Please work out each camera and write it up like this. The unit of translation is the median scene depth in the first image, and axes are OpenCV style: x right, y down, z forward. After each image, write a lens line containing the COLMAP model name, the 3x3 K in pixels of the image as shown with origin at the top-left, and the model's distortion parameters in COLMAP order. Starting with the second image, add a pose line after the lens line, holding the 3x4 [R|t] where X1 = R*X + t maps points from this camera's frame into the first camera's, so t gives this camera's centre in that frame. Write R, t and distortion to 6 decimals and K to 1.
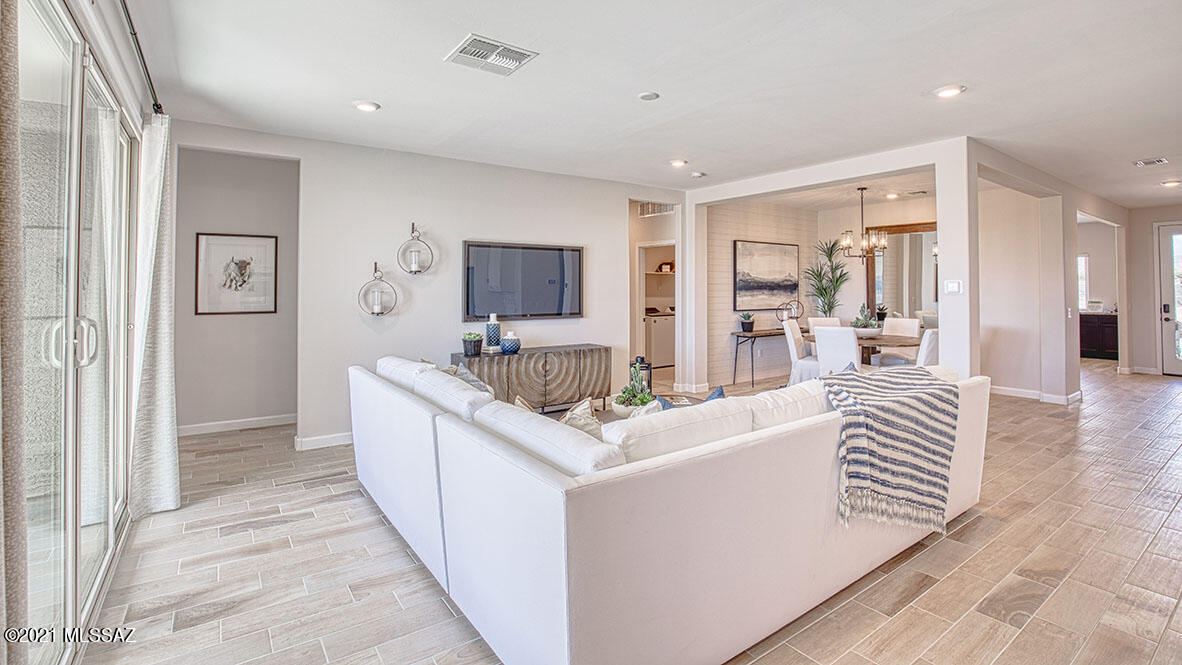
lens RADIAL K [[540.6, 0, 596.3], [0, 540.6, 275.3], [0, 0, 1]] dist [-0.034227, 0.008067]
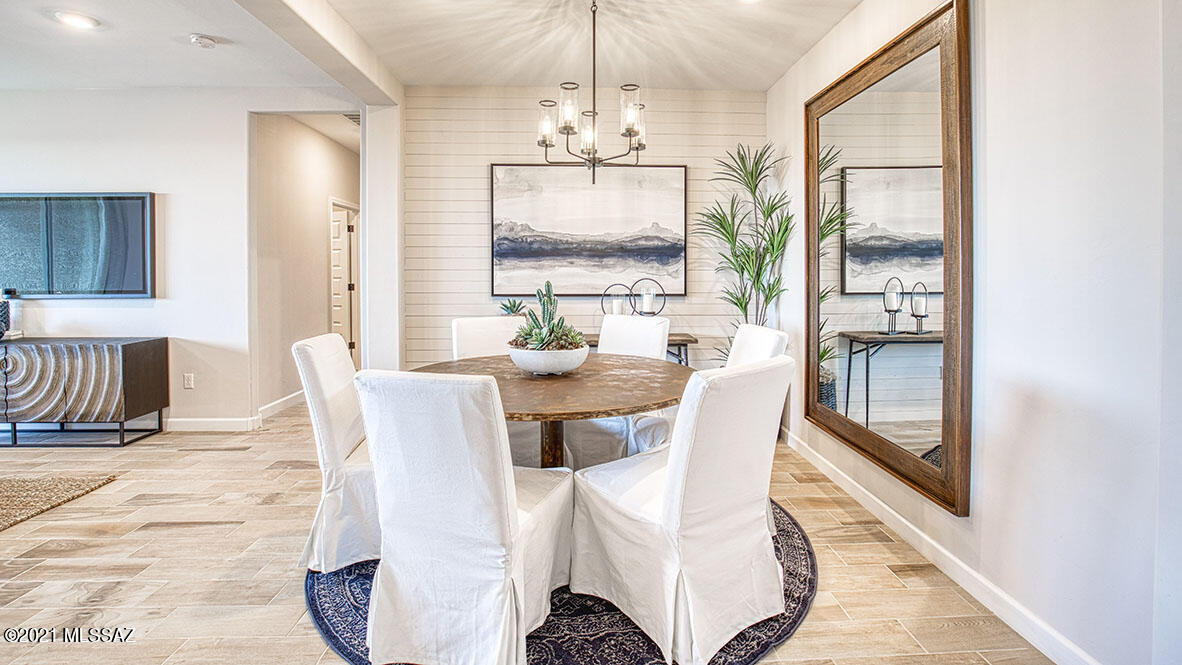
lens RADIAL K [[540.6, 0, 596.3], [0, 540.6, 275.3], [0, 0, 1]] dist [-0.034227, 0.008067]
pose [[0.830776, 0.002698, -0.556601, 0.685436], [0.015136, 0.999509, 0.027438, 0.034215], [0.556401, -0.031220, 0.830327, 0.648795]]
